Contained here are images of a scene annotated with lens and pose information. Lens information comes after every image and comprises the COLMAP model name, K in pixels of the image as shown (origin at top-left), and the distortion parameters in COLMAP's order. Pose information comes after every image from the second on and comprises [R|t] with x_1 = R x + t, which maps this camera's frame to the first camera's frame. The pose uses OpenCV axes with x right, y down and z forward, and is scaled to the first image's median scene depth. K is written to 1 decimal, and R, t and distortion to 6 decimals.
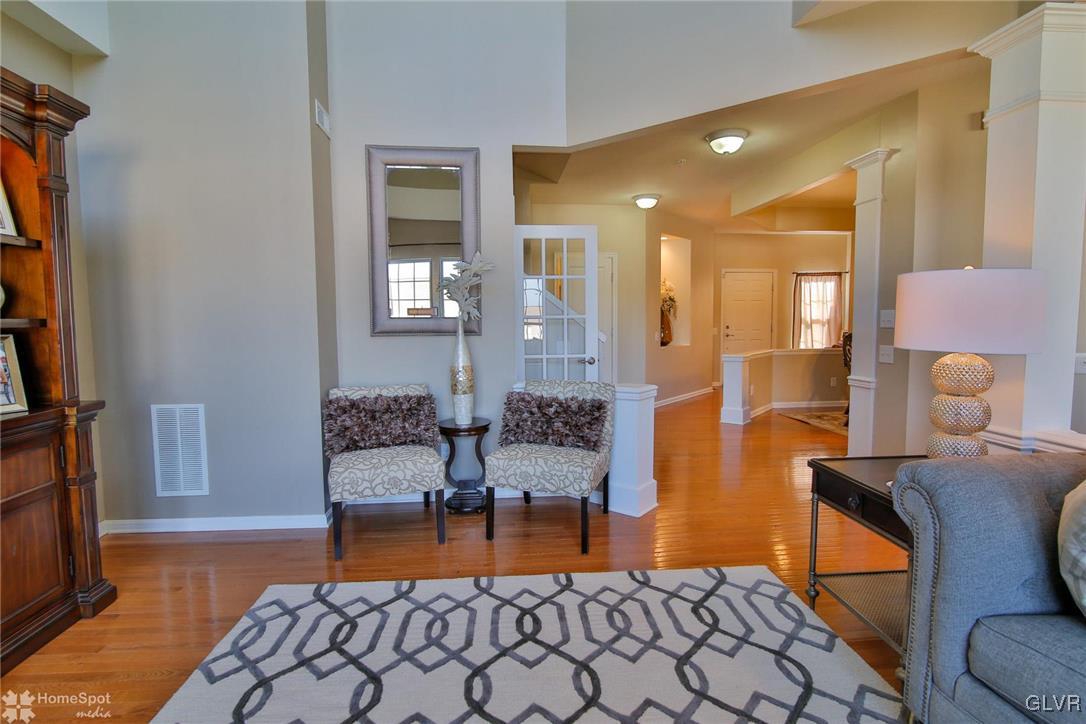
lens RADIAL K [[527.9, 0, 542.5], [0, 527.9, 358.9], [0, 0, 1]] dist [-0.019167, 0.000343]
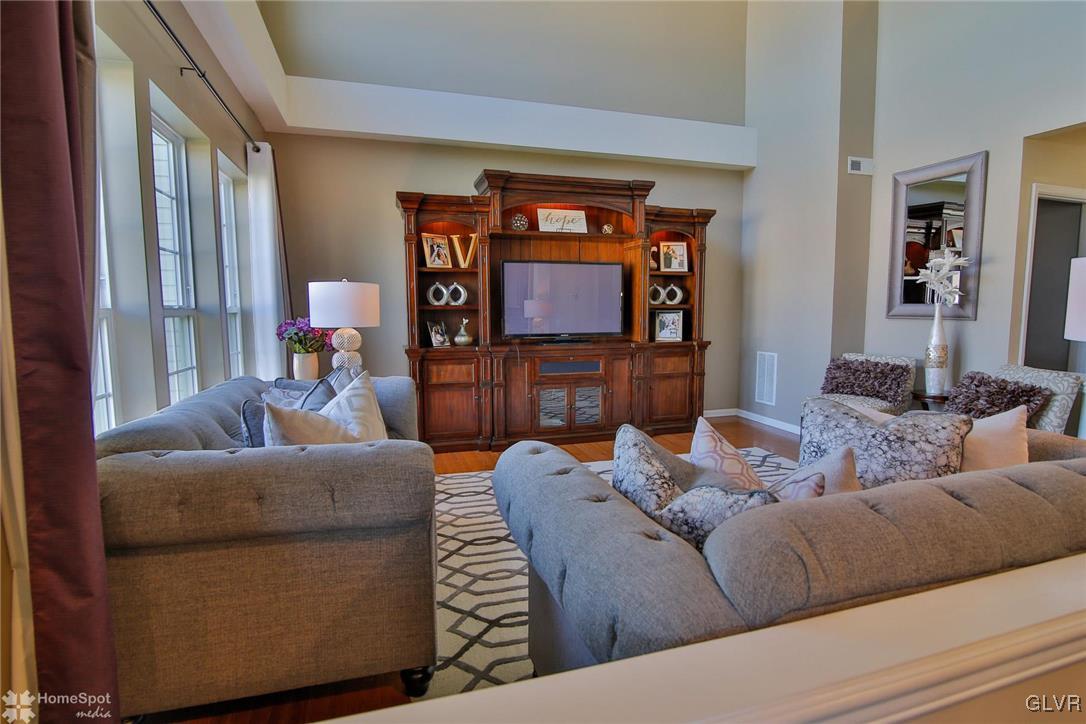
lens RADIAL K [[527.9, 0, 542.5], [0, 527.9, 358.9], [0, 0, 1]] dist [-0.019167, 0.000343]
pose [[0.207841, 0.105781, -0.972426, 1.177613], [-0.074909, 0.992937, 0.092002, 0.002667], [0.975290, 0.053722, 0.214297, -0.180306]]
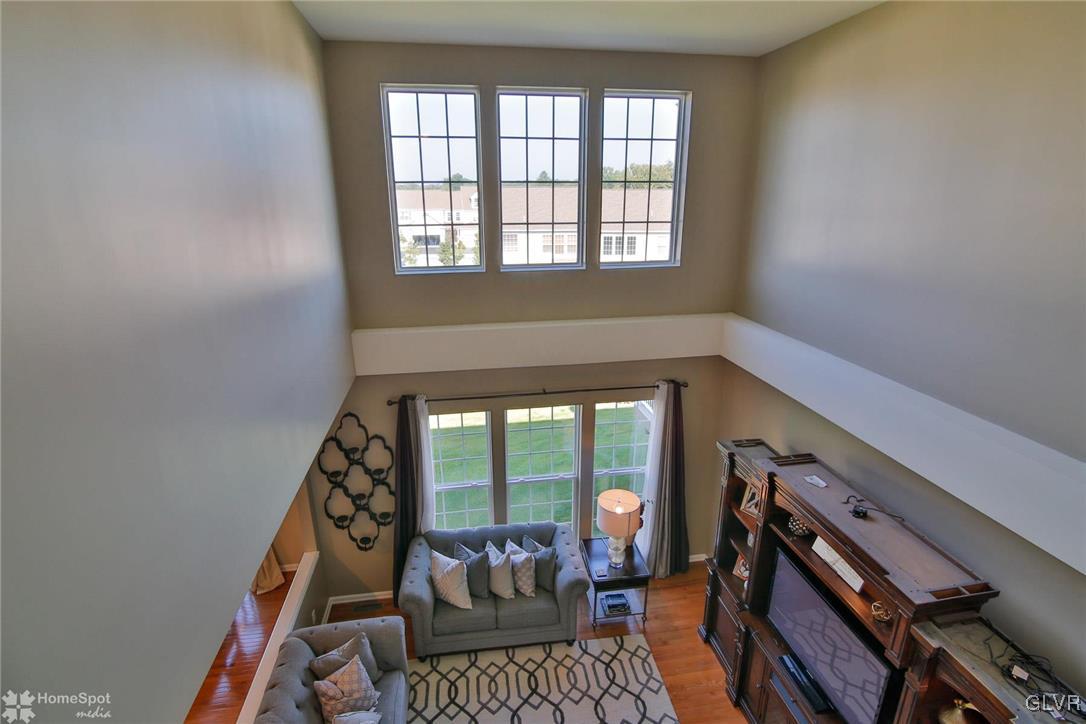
lens RADIAL K [[527.9, 0, 542.5], [0, 527.9, 358.9], [0, 0, 1]] dist [-0.019167, 0.000343]
pose [[-0.997006, 0.032471, -0.070175, 0.112767], [0.003634, 0.926226, 0.376952, -1.414102], [0.077238, 0.375568, -0.923571, 1.388752]]
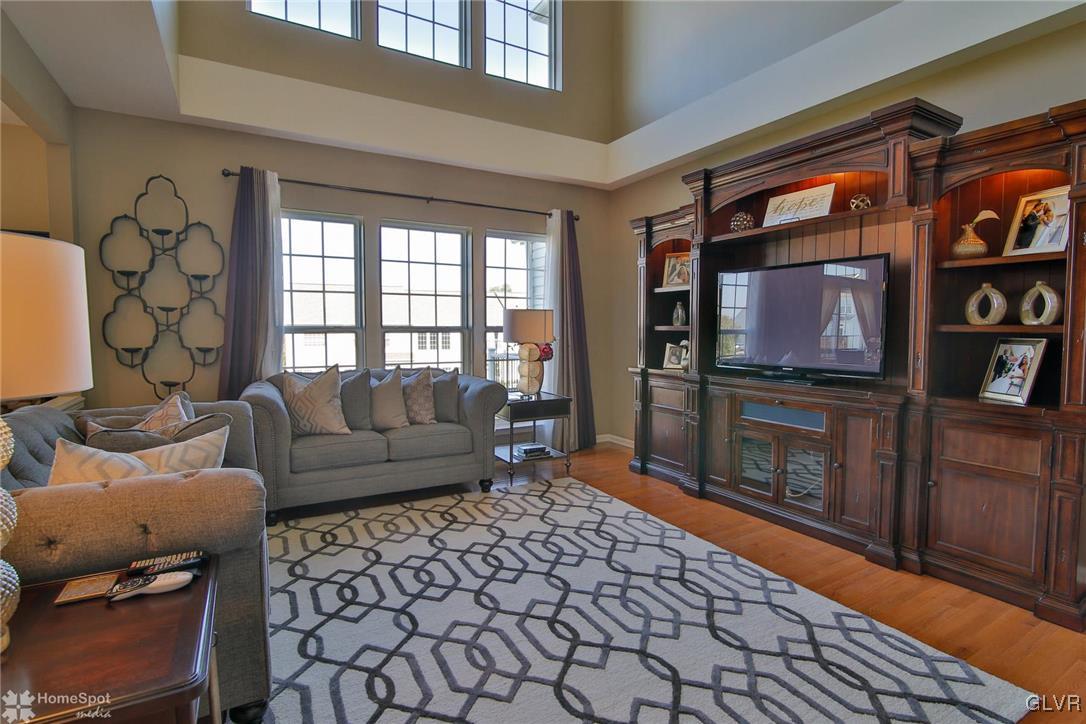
lens RADIAL K [[527.9, 0, 542.5], [0, 527.9, 358.9], [0, 0, 1]] dist [-0.019167, 0.000343]
pose [[-0.905800, 0.032320, -0.422471, 0.411340], [-0.026693, 0.990753, 0.133026, -0.105227], [0.422864, 0.131772, -0.896561, 1.322682]]
